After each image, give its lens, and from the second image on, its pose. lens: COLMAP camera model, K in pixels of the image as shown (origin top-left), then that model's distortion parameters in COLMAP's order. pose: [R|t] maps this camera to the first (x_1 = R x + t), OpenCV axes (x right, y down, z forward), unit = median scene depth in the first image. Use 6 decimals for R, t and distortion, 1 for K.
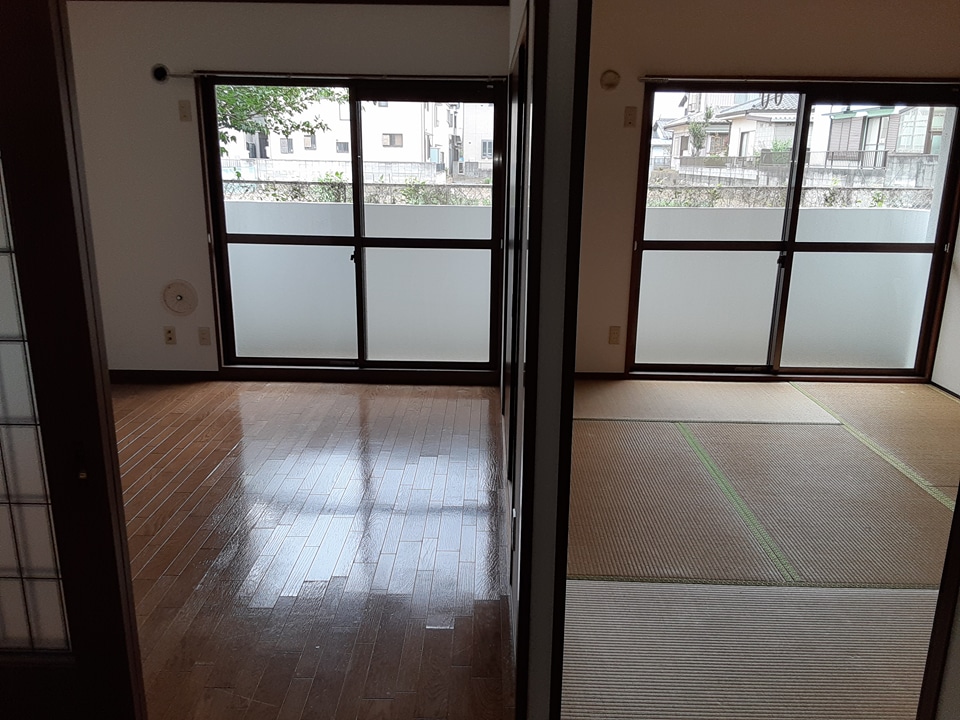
lens RADIAL K [[770.0, 0, 478.2], [0, 770.0, 364.5], [0, 0, 1]] dist [0.134206, -0.210144]
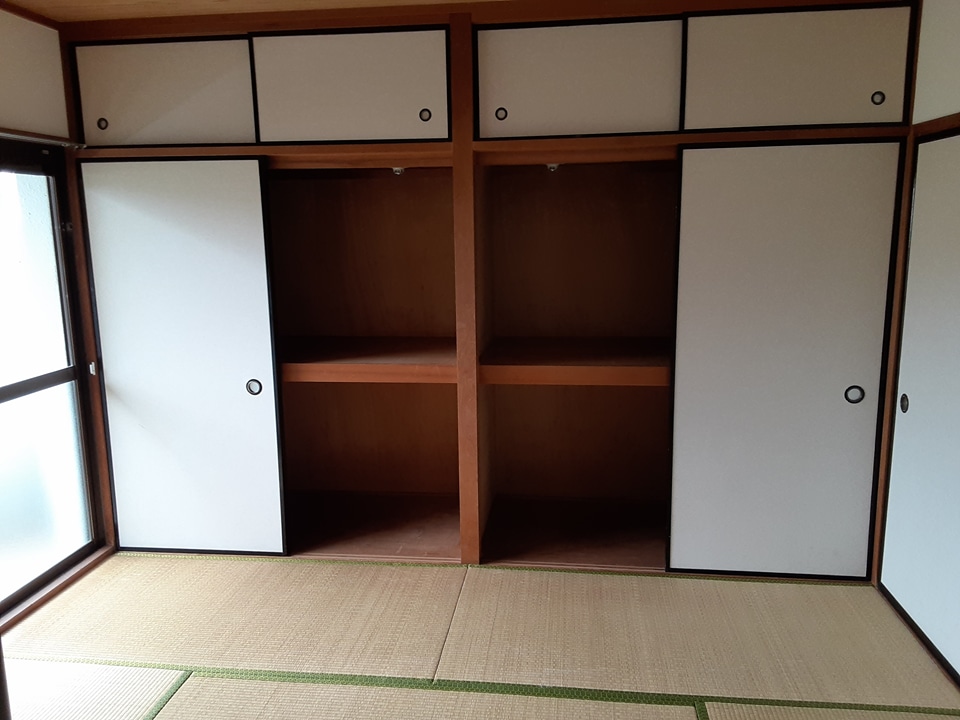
lens RADIAL K [[770.0, 0, 478.2], [0, 770.0, 364.5], [0, 0, 1]] dist [0.134206, -0.210144]
pose [[0.109498, -0.196977, 0.974274, -0.029679], [0.268307, 0.949641, 0.161842, -0.078958], [-0.957090, 0.243683, 0.156835, 0.248485]]
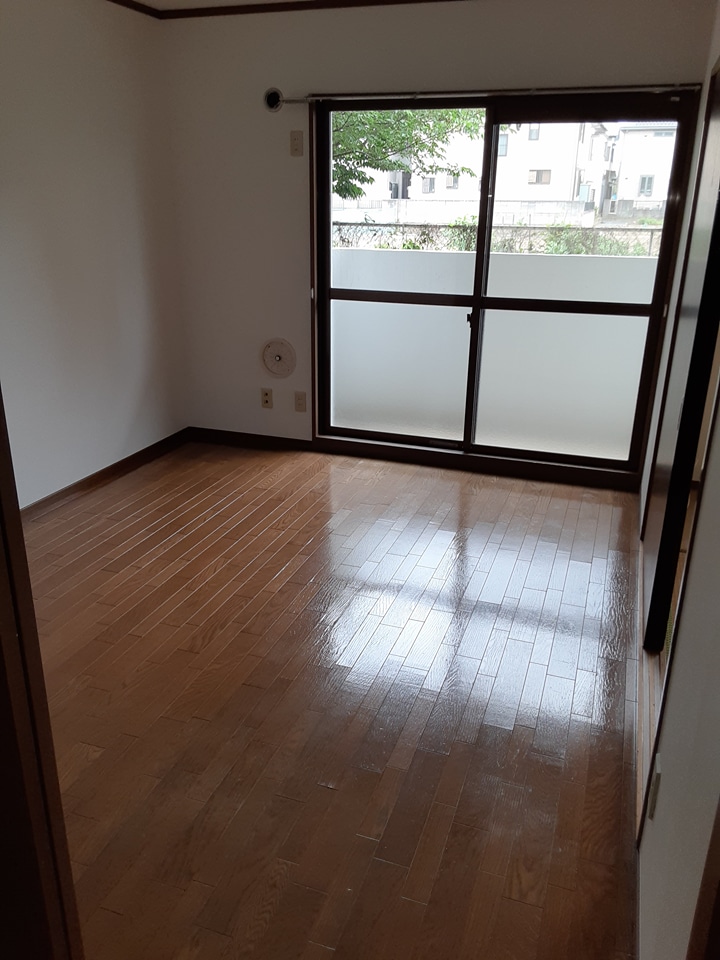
lens RADIAL K [[770.0, 0, 357.5], [0, 770.0, 477.2], [0, 0, 1]] dist [0.134206, -0.210144]
pose [[0.949404, 0.107043, -0.295254, -0.005380], [-0.081743, 0.991944, 0.096776, -0.020097], [0.303234, -0.067744, 0.950505, 0.075316]]
